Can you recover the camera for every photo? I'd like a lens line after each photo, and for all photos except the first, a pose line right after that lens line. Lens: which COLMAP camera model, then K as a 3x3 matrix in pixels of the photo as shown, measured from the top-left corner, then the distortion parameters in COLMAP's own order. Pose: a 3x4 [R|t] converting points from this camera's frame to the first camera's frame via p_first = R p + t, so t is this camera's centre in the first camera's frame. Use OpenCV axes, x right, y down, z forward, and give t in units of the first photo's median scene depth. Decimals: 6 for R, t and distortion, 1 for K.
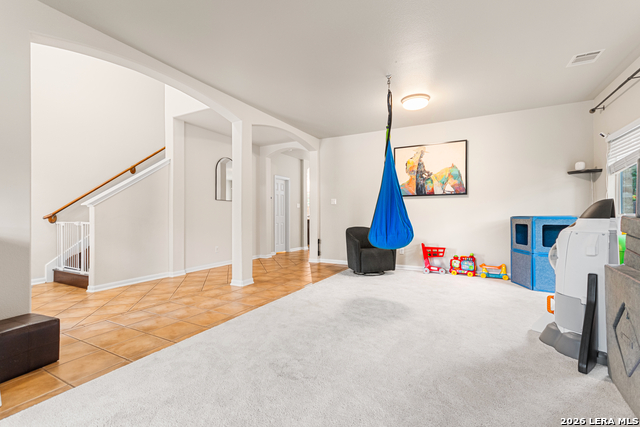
lens RADIAL K [[284.8, 0, 314.2], [0, 284.8, 213.4], [0, 0, 1]] dist [0.011293, -0.002387]
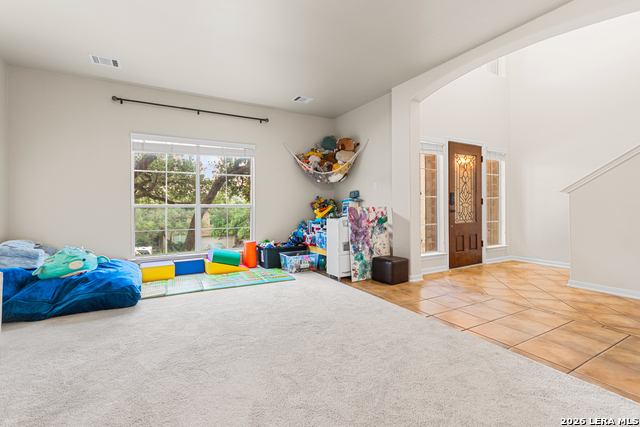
lens RADIAL K [[284.8, 0, 313.8], [0, 284.8, 209.0], [0, 0, 1]] dist [0.011293, -0.002387]
pose [[-0.534686, 0.009116, -0.845001, 0.353976], [0.010586, 0.999936, 0.004089, 0.010867], [0.844984, -0.006759, -0.534748, 0.629815]]
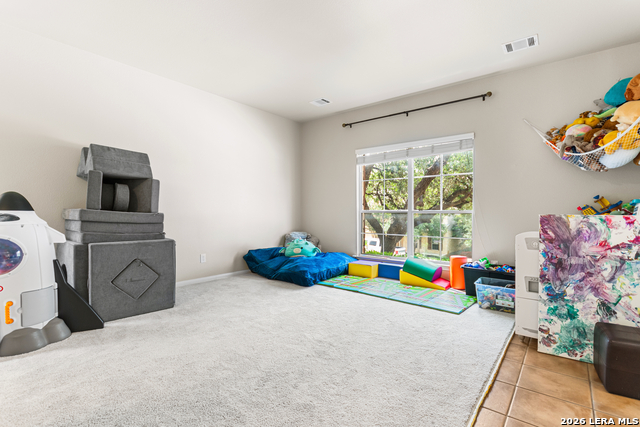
lens RADIAL K [[306.8, 0, 320.4], [0, 306.8, 217.3], [0, 0, 1]] dist [0.001246, -0.000793]
pose [[-0.985559, -0.008789, 0.169103, -0.101702], [-0.006683, 0.999893, 0.013020, 0.009607], [-0.169199, 0.011702, -0.985512, 0.803970]]
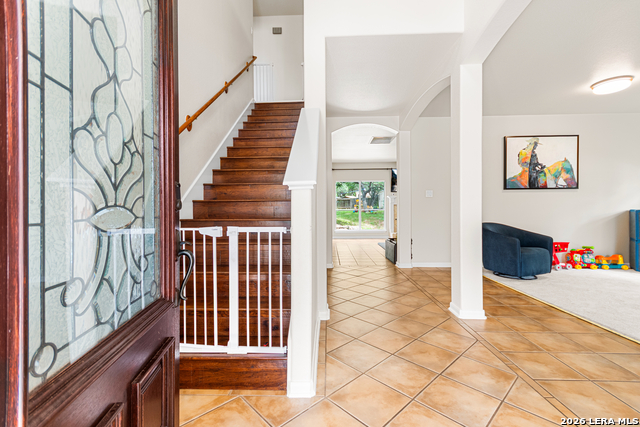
lens RADIAL K [[284.8, 0, 318.4], [0, 284.8, 211.0], [0, 0, 1]] dist [0.011293, -0.002387]
pose [[0.892264, -0.005667, 0.451478, -0.737454], [0.003327, 0.999977, 0.005975, 0.004134], [-0.451501, -0.003829, 0.892262, 0.492457]]
